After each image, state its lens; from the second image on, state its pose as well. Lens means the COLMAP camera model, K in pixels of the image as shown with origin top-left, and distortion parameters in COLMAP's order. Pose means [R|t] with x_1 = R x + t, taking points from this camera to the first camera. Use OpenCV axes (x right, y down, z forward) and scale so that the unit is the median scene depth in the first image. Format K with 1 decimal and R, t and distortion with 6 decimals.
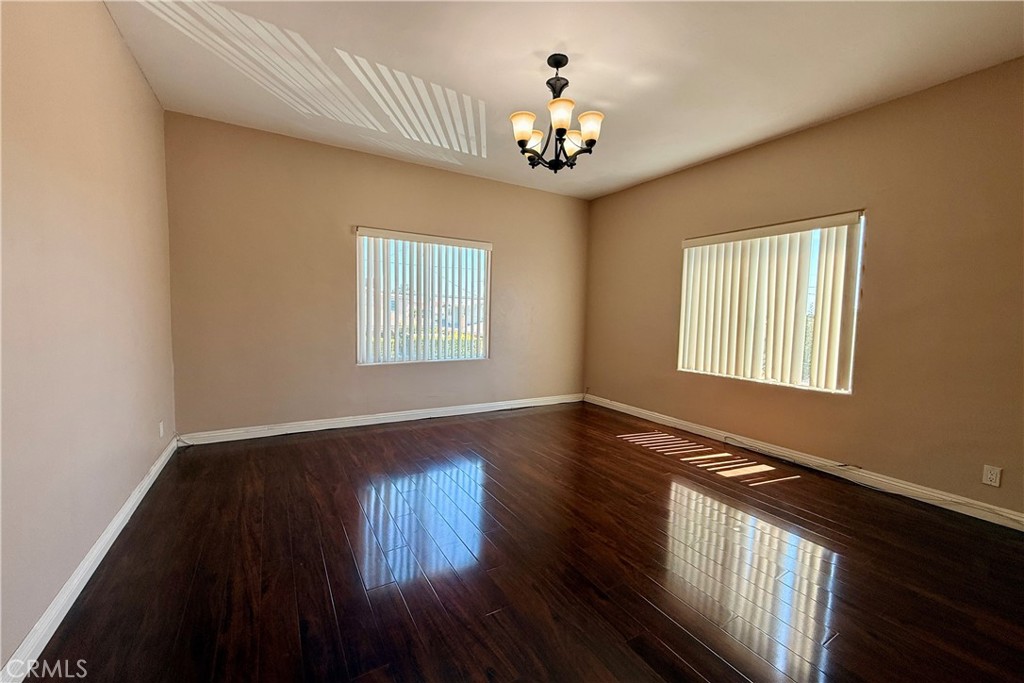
lens RADIAL K [[407.2, 0, 512.0], [0, 407.2, 341.5], [0, 0, 1]] dist [-0.000872, 0.000248]
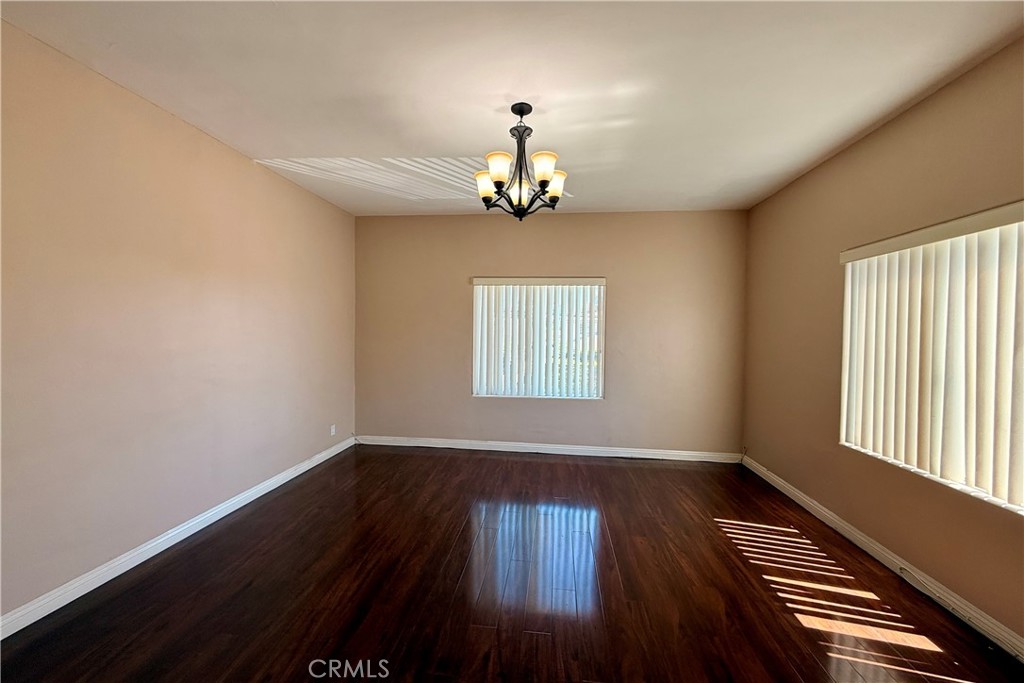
lens RADIAL K [[407.2, 0, 512.0], [0, 407.2, 341.5], [0, 0, 1]] dist [-0.000872, 0.000248]
pose [[0.794170, 0.003743, -0.607684, 0.425761], [-0.039311, 0.998203, -0.045227, -0.049976], [0.606422, 0.059806, 0.792890, 0.148629]]
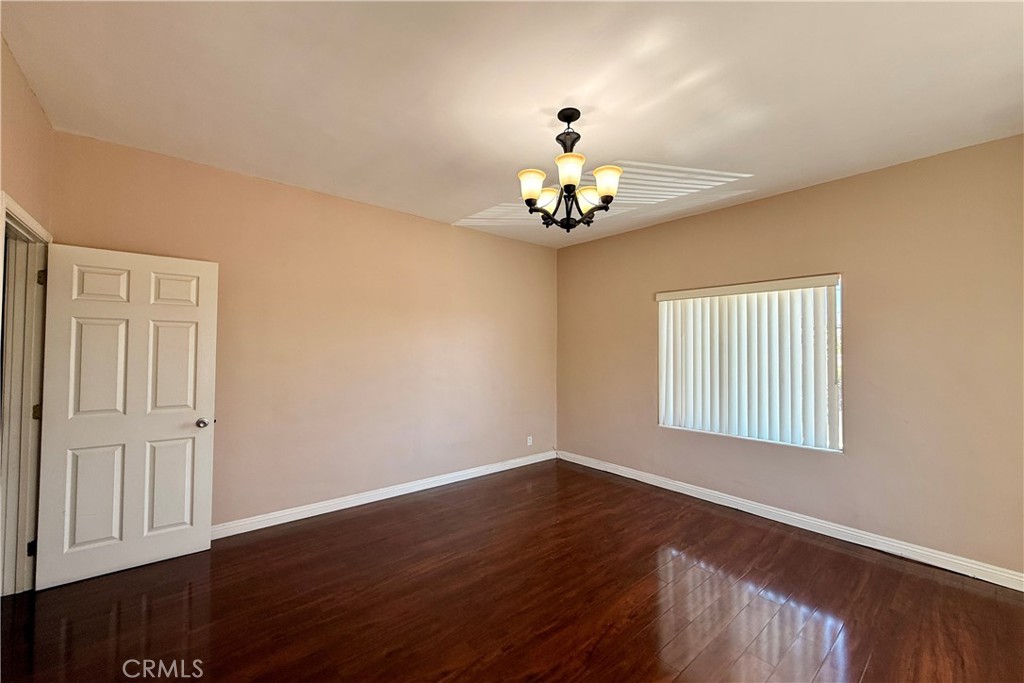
lens RADIAL K [[407.2, 0, 512.0], [0, 407.2, 341.5], [0, 0, 1]] dist [-0.000872, 0.000248]
pose [[0.165364, -0.042551, -0.985314, 0.601186], [-0.076104, 0.995539, -0.055765, -0.069599], [0.983292, 0.084208, 0.161388, 0.470328]]
